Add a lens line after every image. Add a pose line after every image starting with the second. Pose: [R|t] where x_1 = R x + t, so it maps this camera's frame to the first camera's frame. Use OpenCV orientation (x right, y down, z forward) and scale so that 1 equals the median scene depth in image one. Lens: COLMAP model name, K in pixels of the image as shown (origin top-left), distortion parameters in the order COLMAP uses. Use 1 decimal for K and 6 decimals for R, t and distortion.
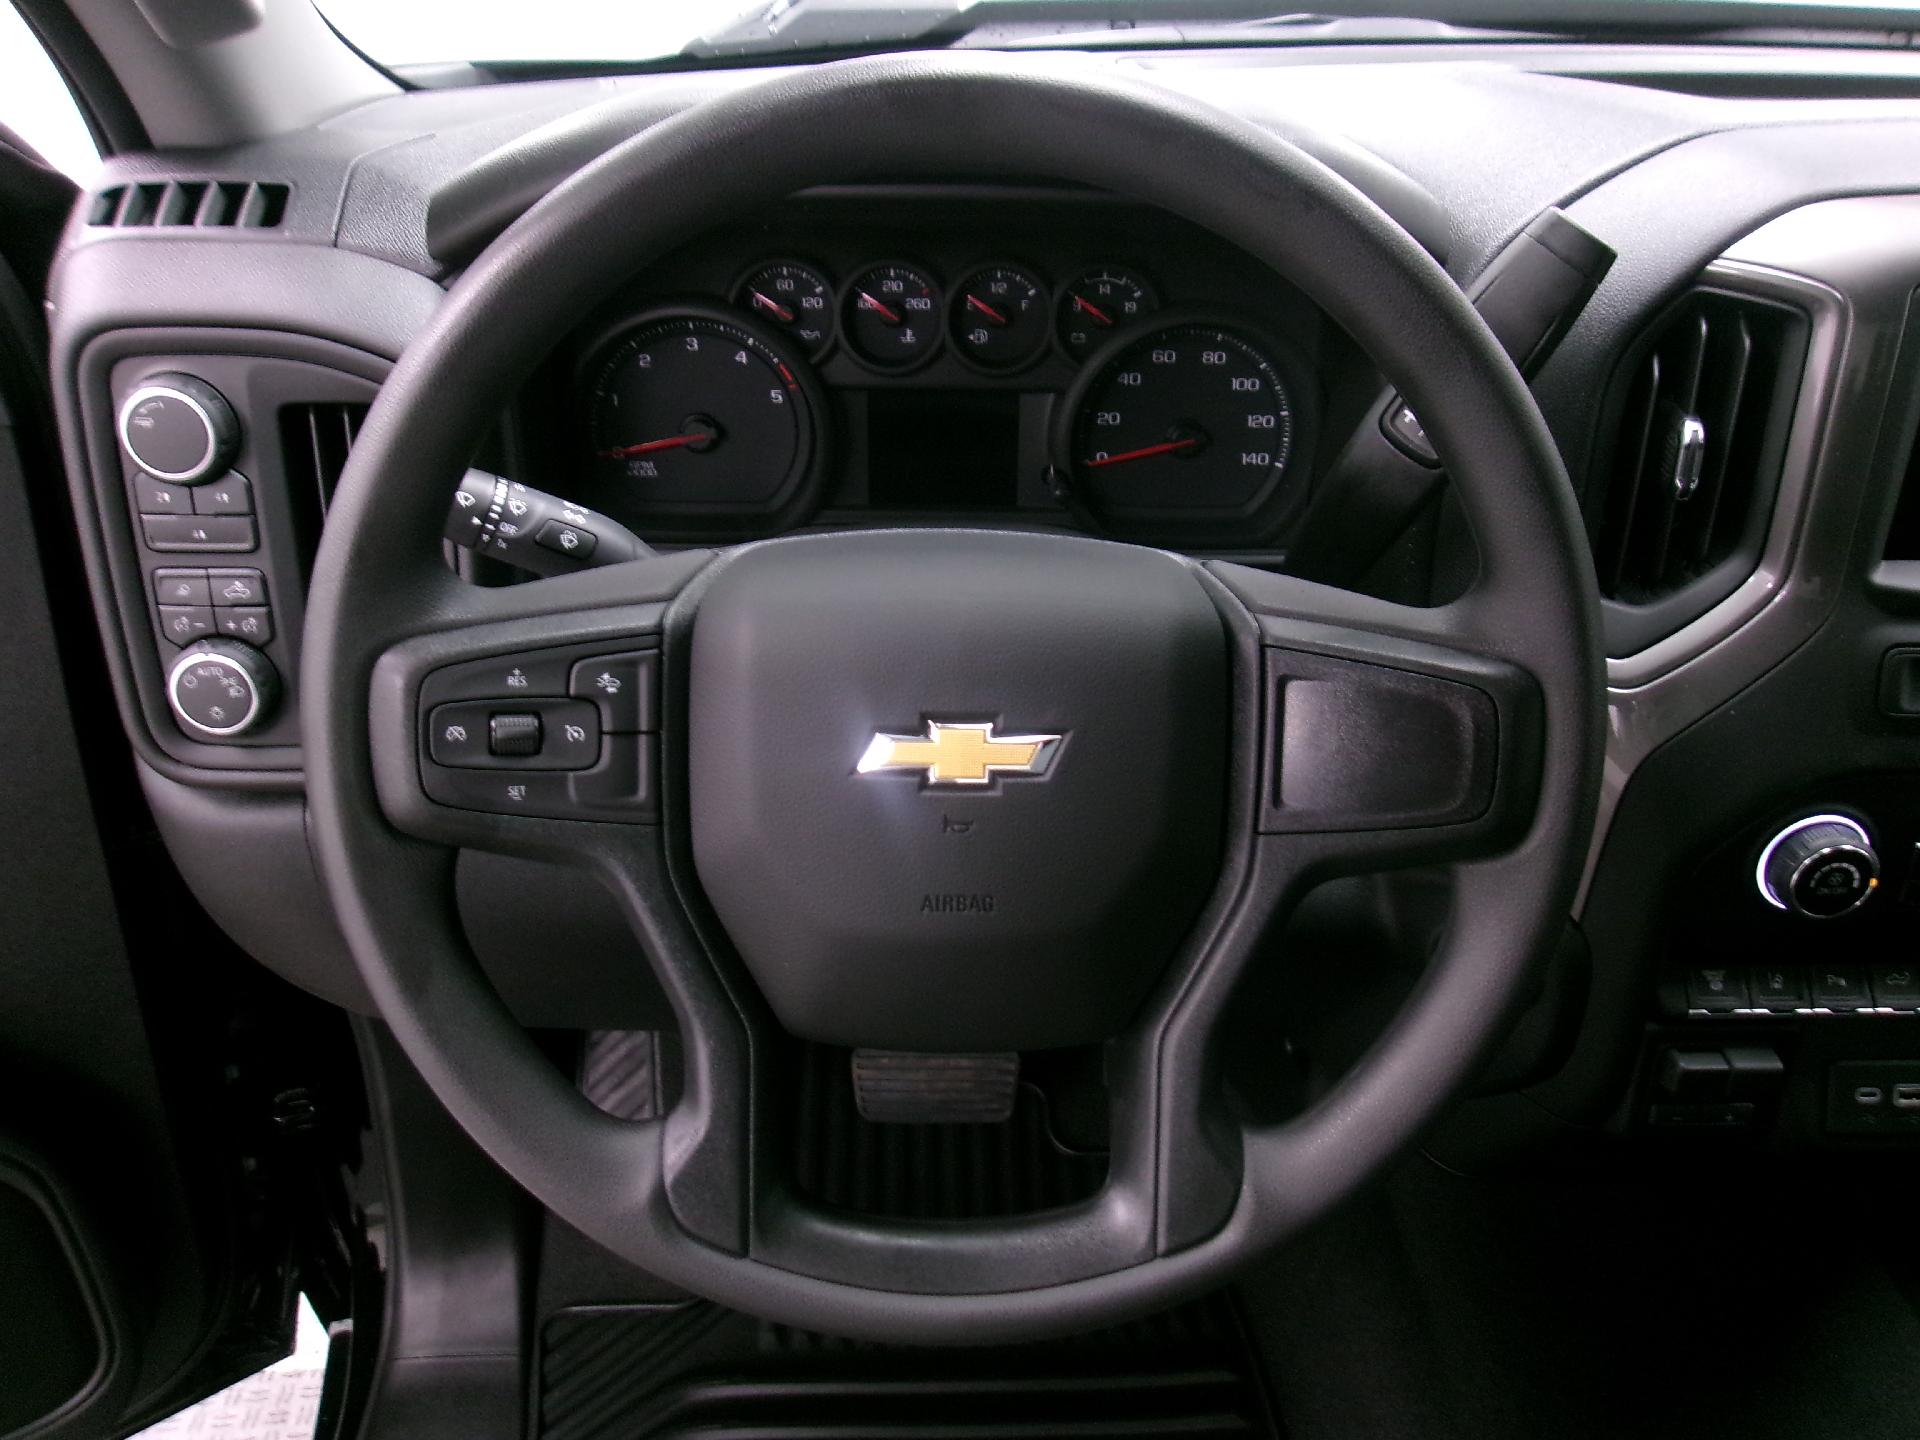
lens RADIAL K [[1531.3, 0, 960.0], [0, 1531.3, 720.0], [0, 0, 1]] dist [-0.005078, -0.001253]
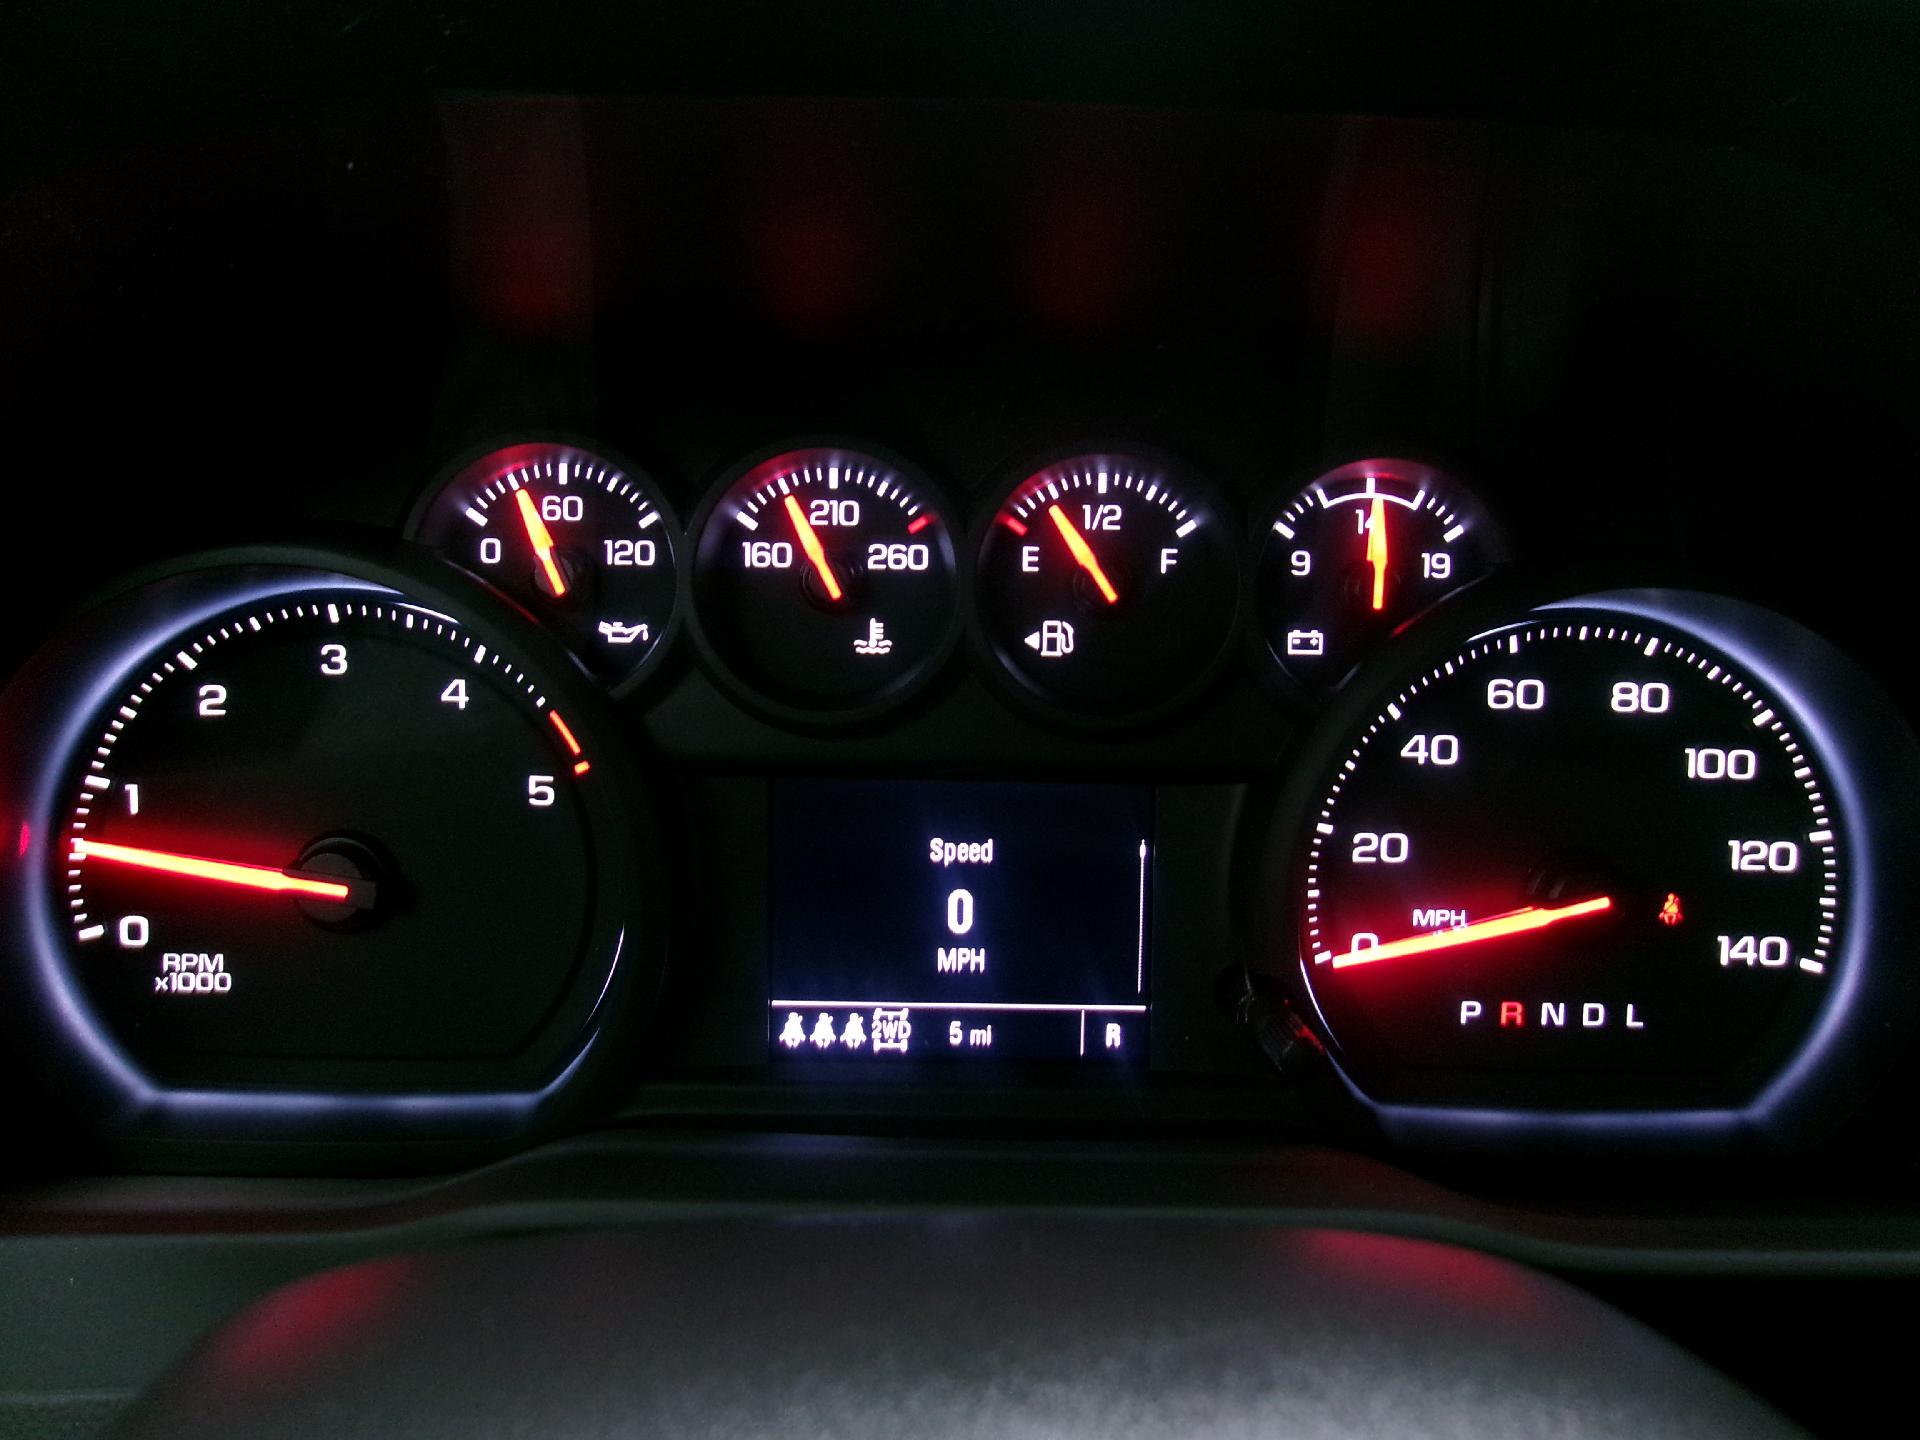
lens RADIAL K [[1531.3, 0, 960.0], [0, 1531.3, 720.0], [0, 0, 1]] dist [-0.005078, -0.001253]
pose [[0.999882, -0.000265, -0.015353, -0.005381], [-0.004686, 0.946878, -0.321559, -0.103818], [0.014622, 0.321593, 0.946765, 0.632681]]
